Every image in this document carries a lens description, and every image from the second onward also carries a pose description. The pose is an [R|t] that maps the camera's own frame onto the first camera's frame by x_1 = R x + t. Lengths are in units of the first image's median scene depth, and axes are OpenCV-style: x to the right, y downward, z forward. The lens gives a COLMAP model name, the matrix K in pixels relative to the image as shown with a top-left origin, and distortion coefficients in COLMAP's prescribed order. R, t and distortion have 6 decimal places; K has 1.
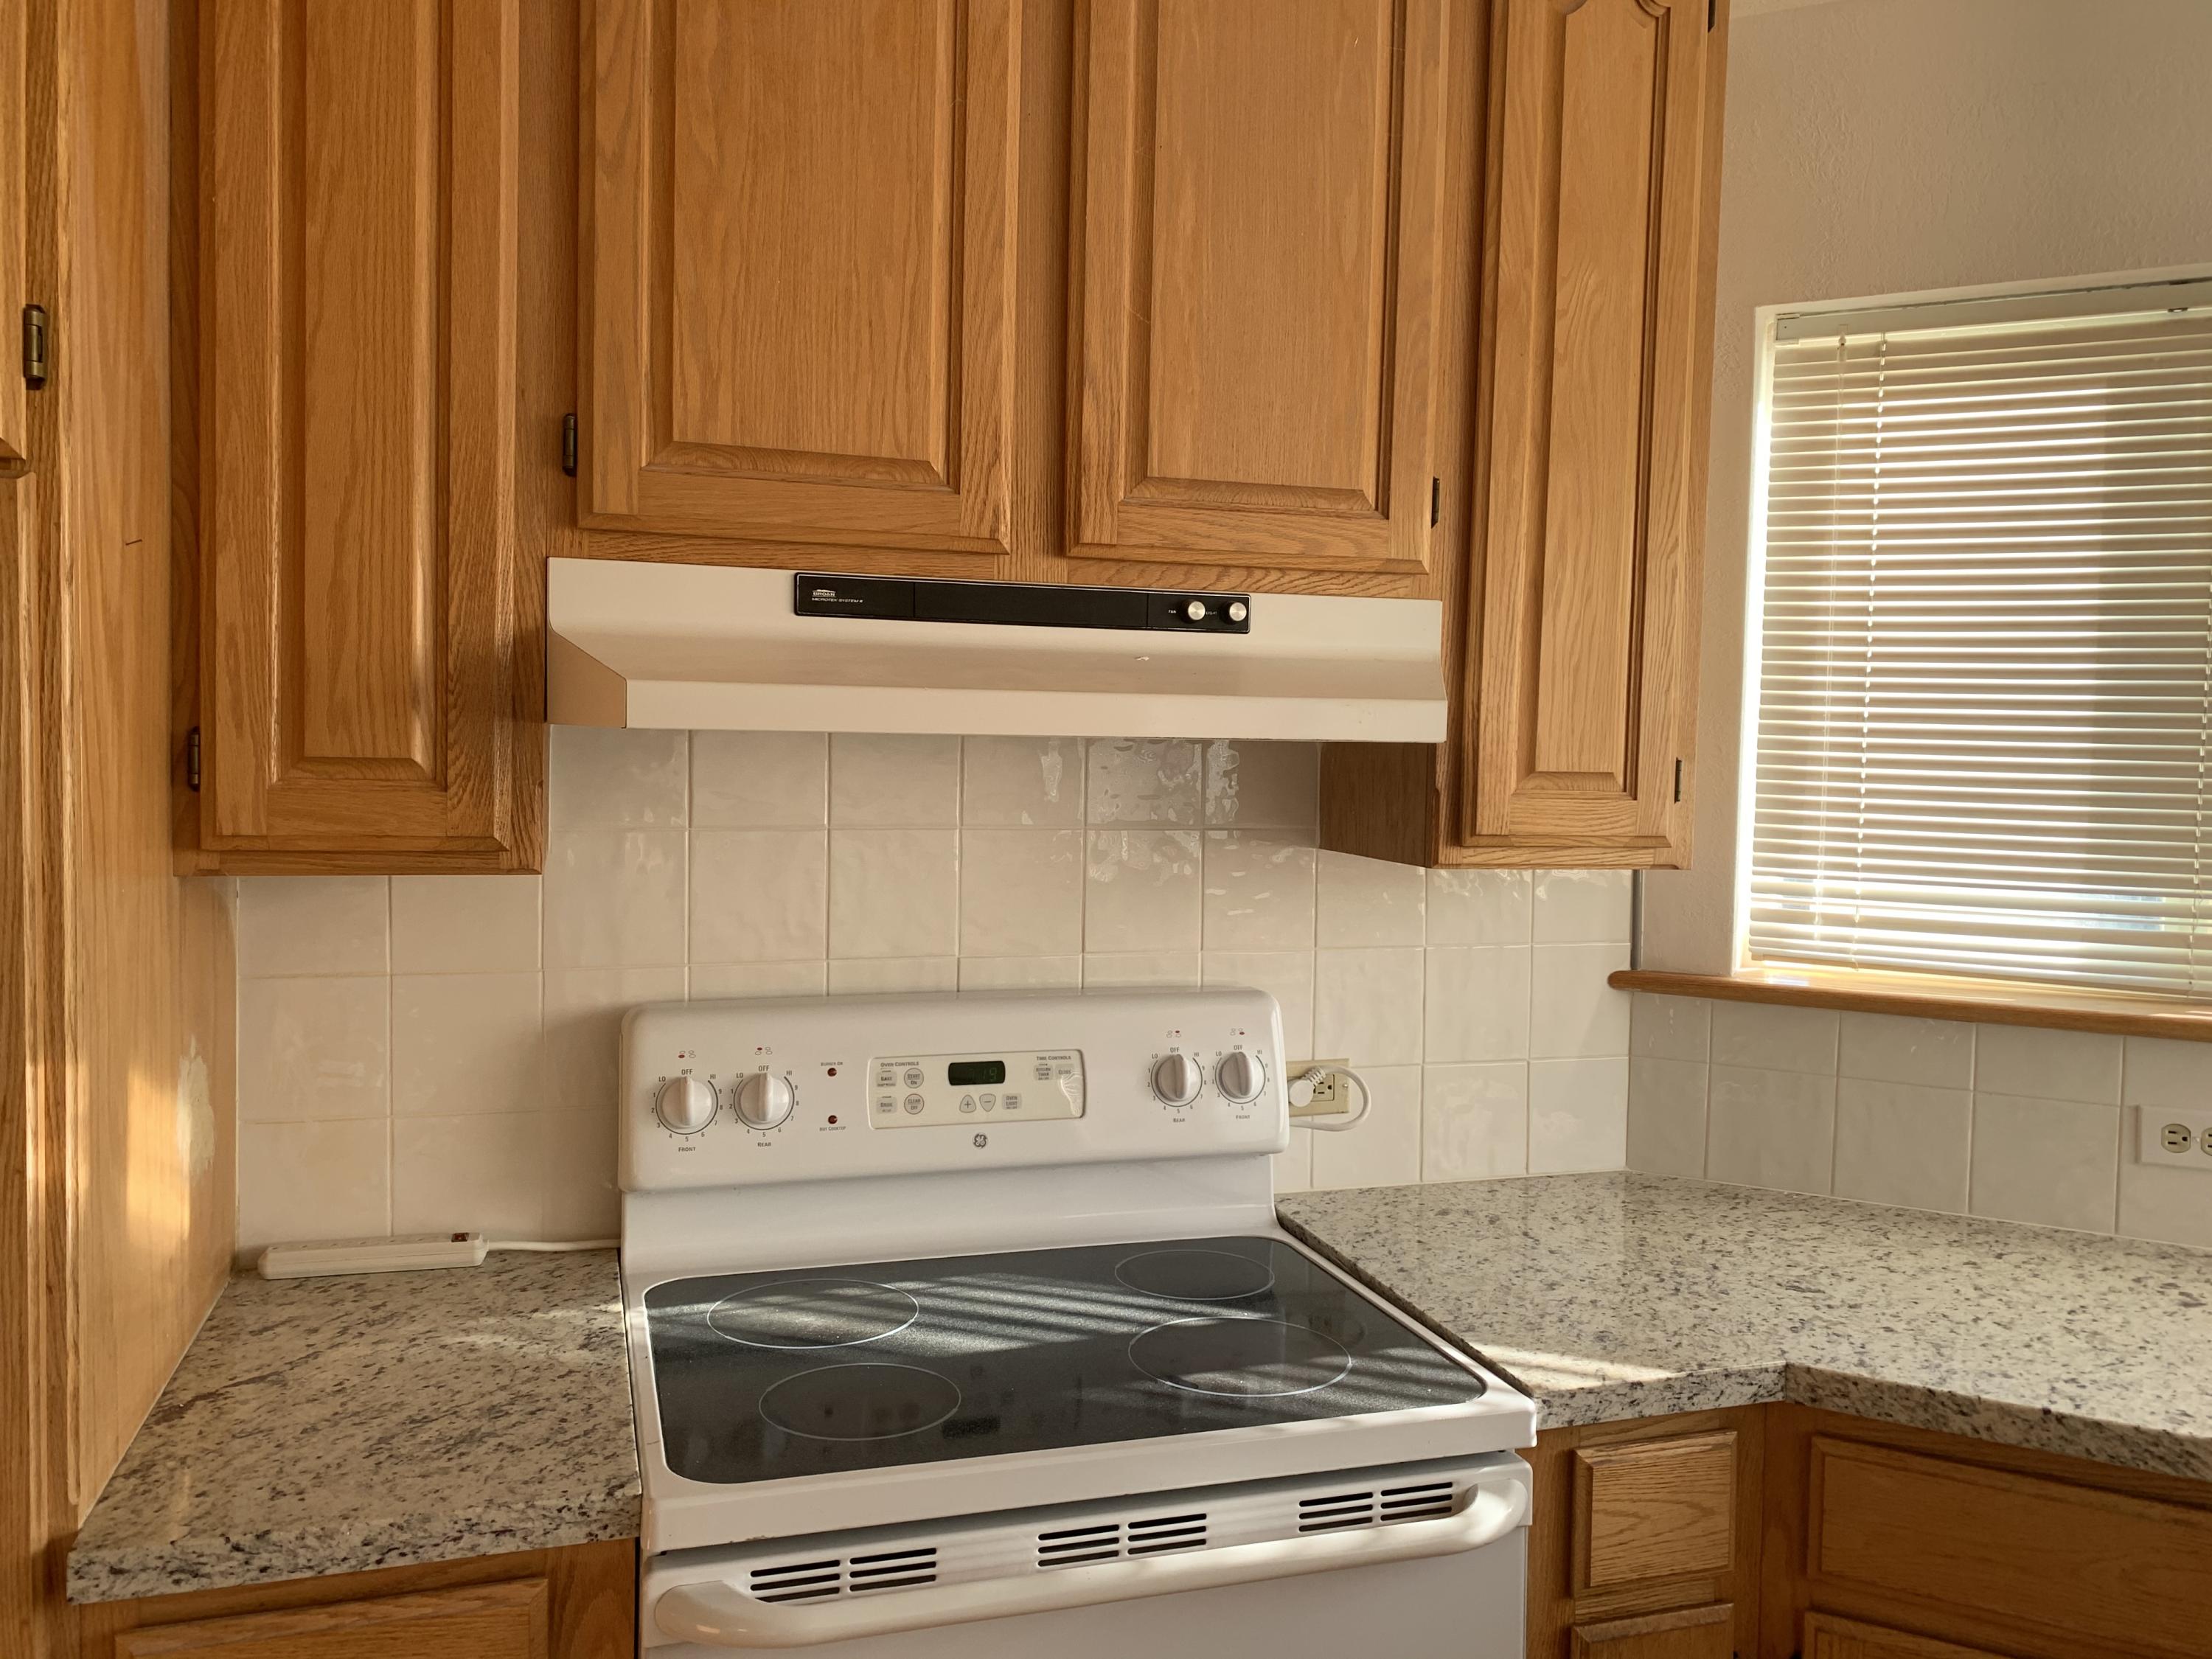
lens RADIAL K [[1729.7, 0, 1092.2], [0, 1729.7, 815.0], [0, 0, 1]] dist [0.060565, -0.081574]
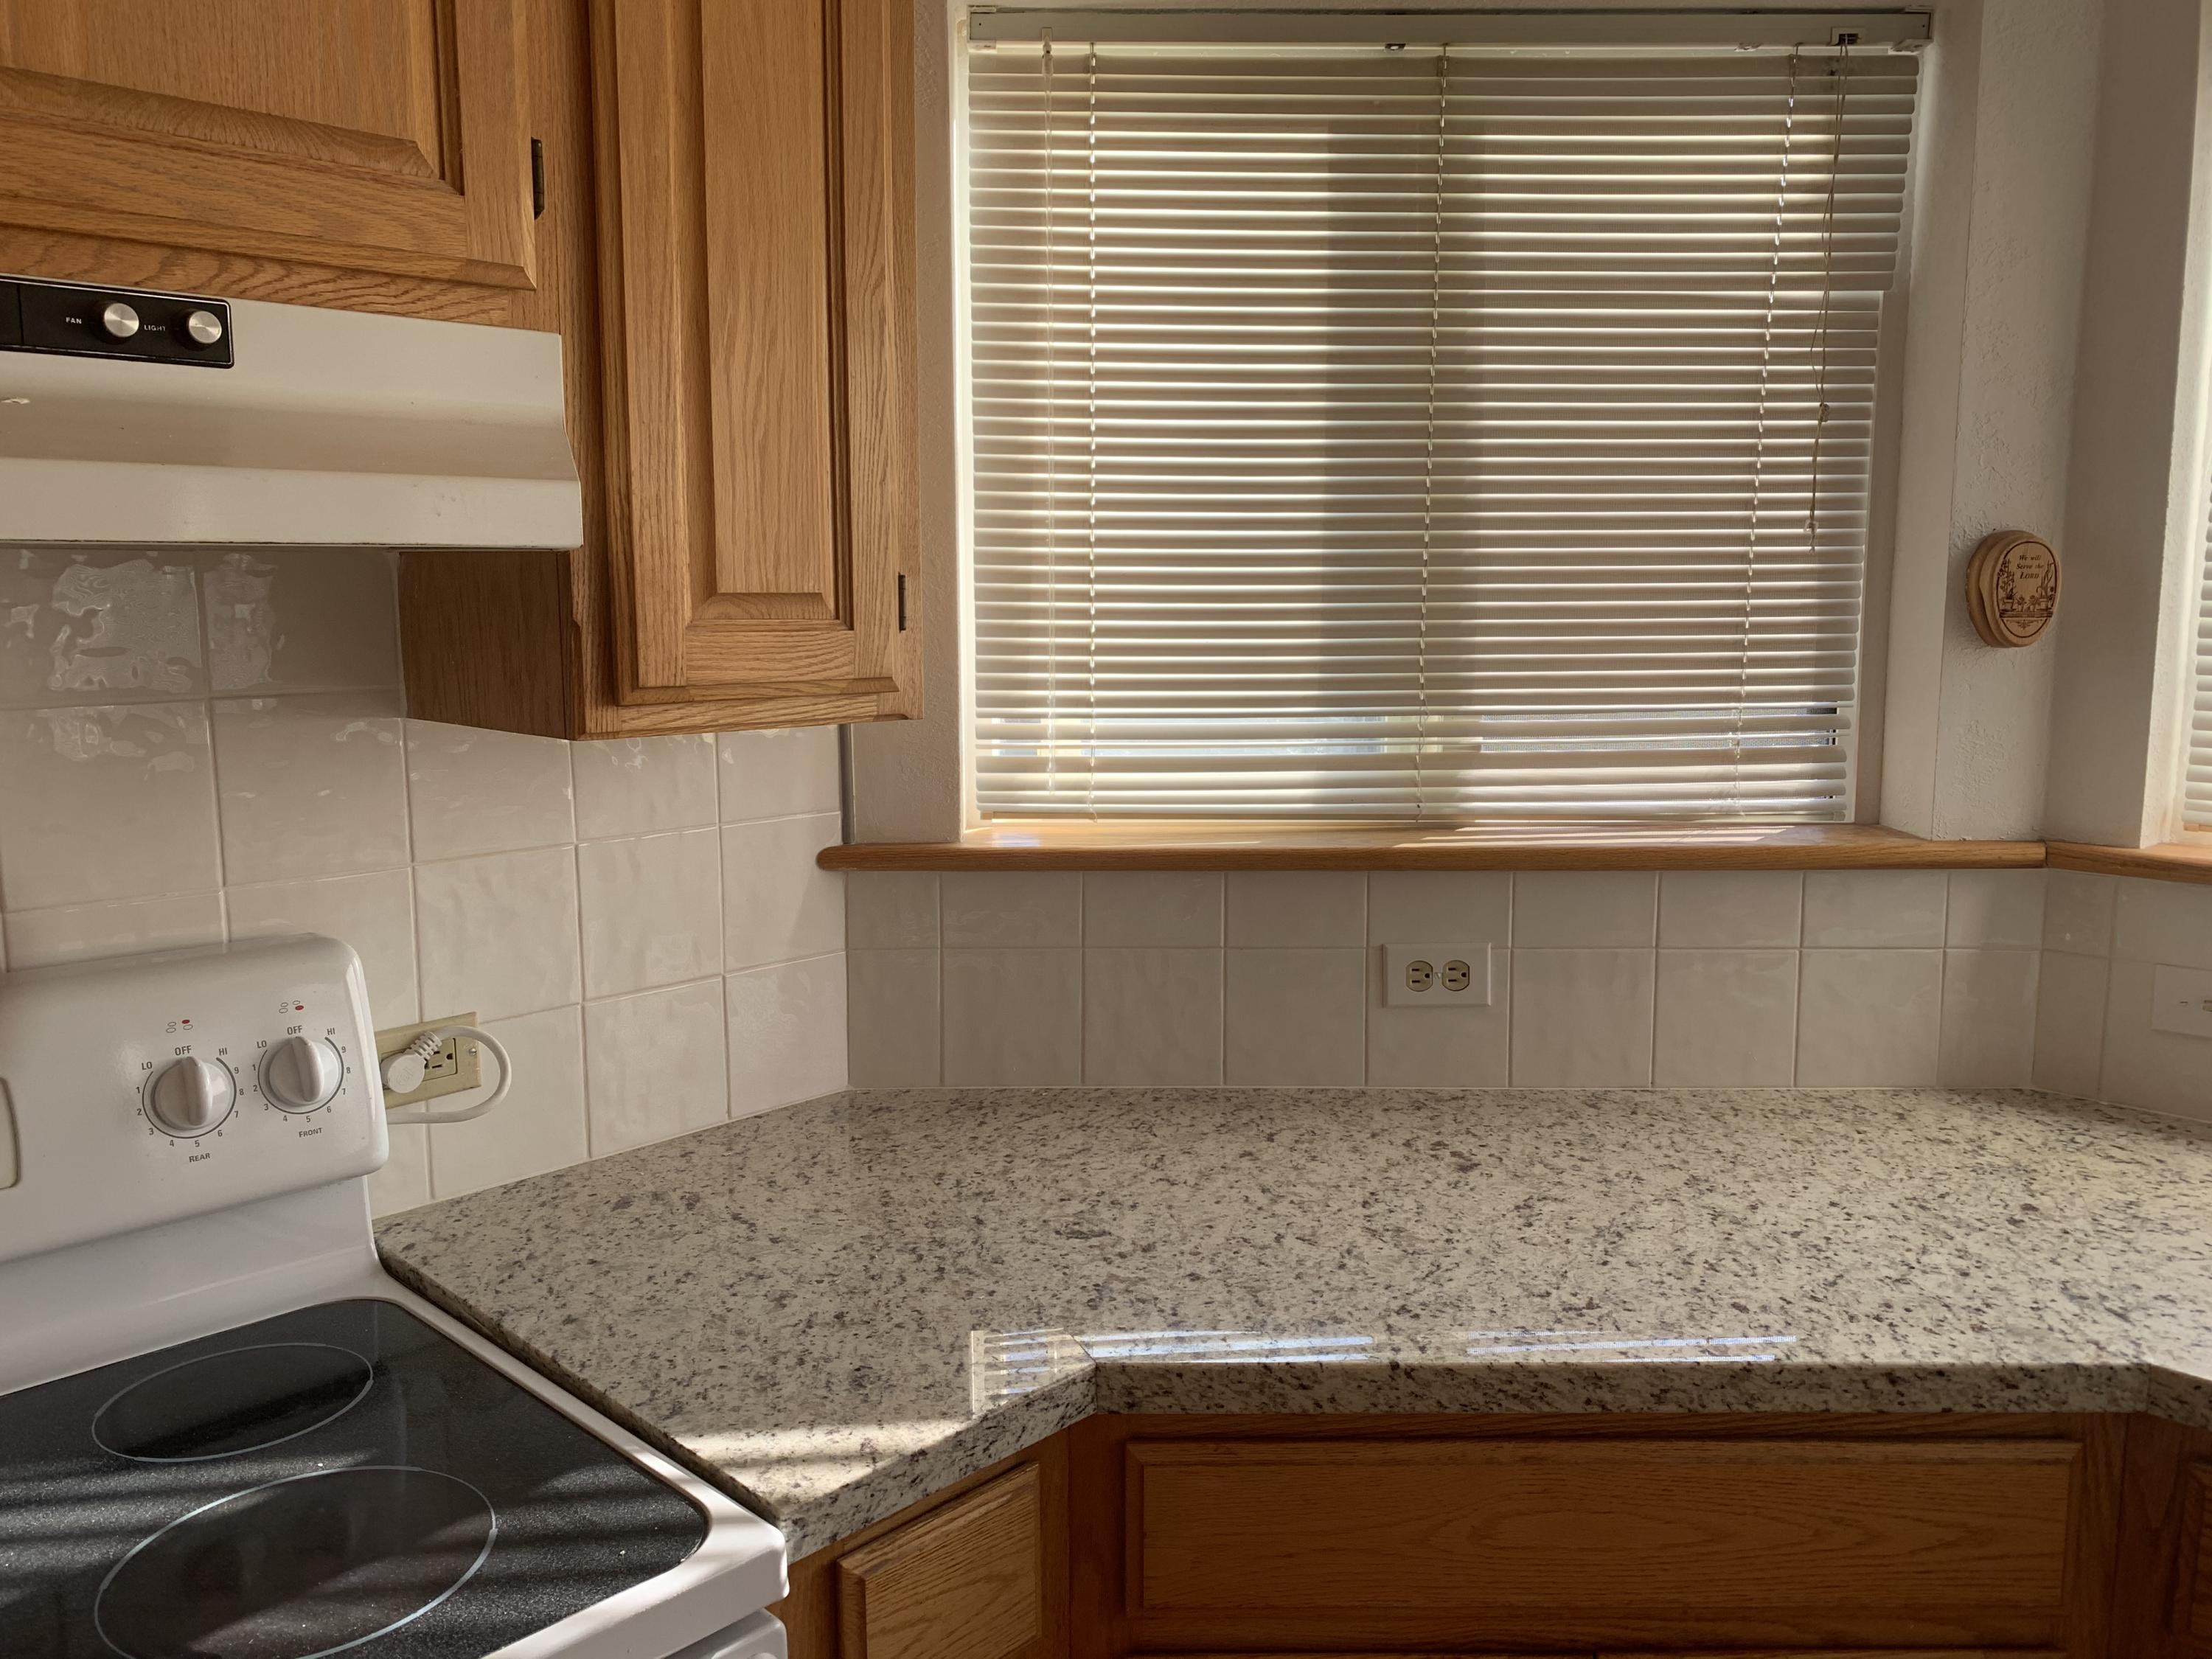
lens RADIAL K [[1729.7, 0, 1092.2], [0, 1729.7, 815.0], [0, 0, 1]] dist [0.060565, -0.081574]
pose [[0.887716, -0.083978, 0.452668, 0.065158], [0.043176, 0.994076, 0.099748, 0.001049], [-0.458363, -0.069003, 0.886082, 0.305792]]
